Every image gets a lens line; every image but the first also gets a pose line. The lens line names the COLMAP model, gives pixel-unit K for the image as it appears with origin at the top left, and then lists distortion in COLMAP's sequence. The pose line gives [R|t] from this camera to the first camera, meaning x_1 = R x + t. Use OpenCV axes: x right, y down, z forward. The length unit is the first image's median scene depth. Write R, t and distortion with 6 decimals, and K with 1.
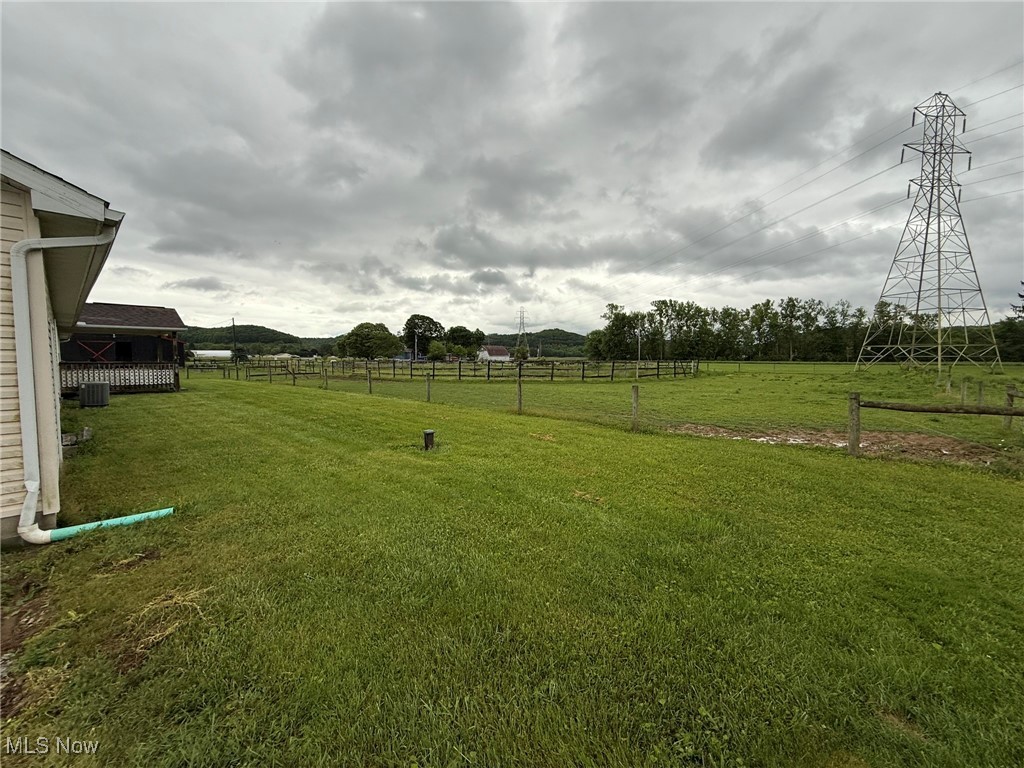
lens RADIAL K [[406.0, 0, 508.3], [0, 406.0, 382.6], [0, 0, 1]] dist [0.000653, 0.000065]
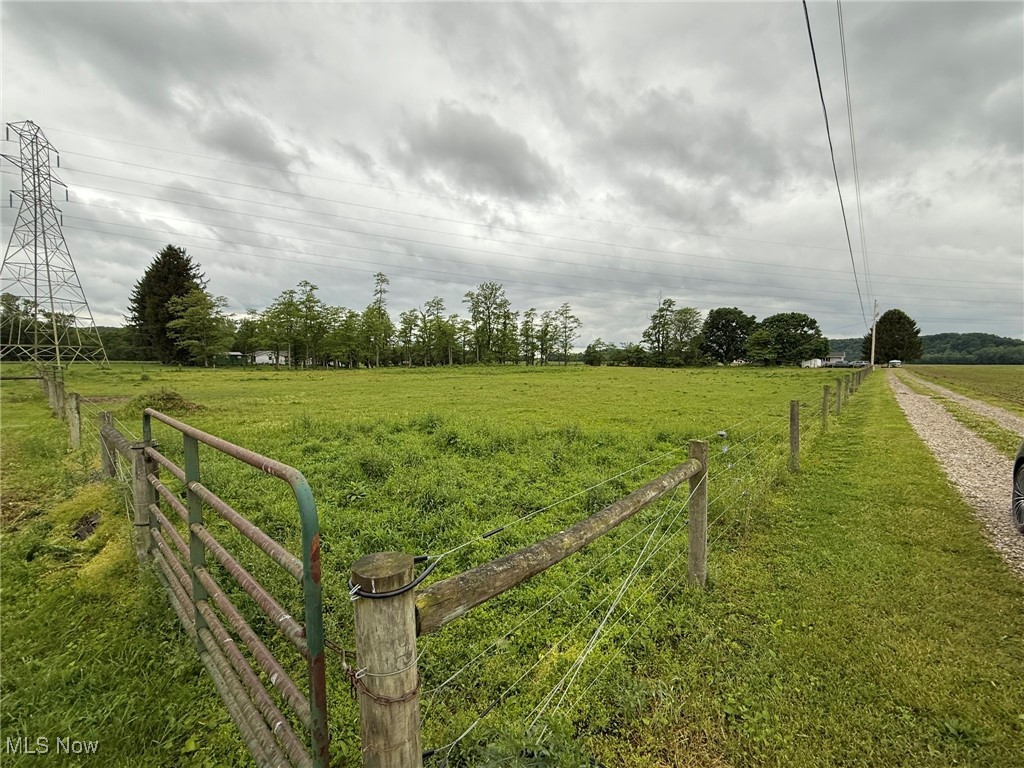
lens RADIAL K [[406.0, 0, 508.2], [0, 406.0, 383.4], [0, 0, 1]] dist [0.000653, 0.000065]
pose [[-0.042559, -0.061954, 0.997171, -0.158287], [0.054377, 0.996452, 0.064230, 0.009569], [-0.997613, 0.056957, -0.039039, -0.226858]]
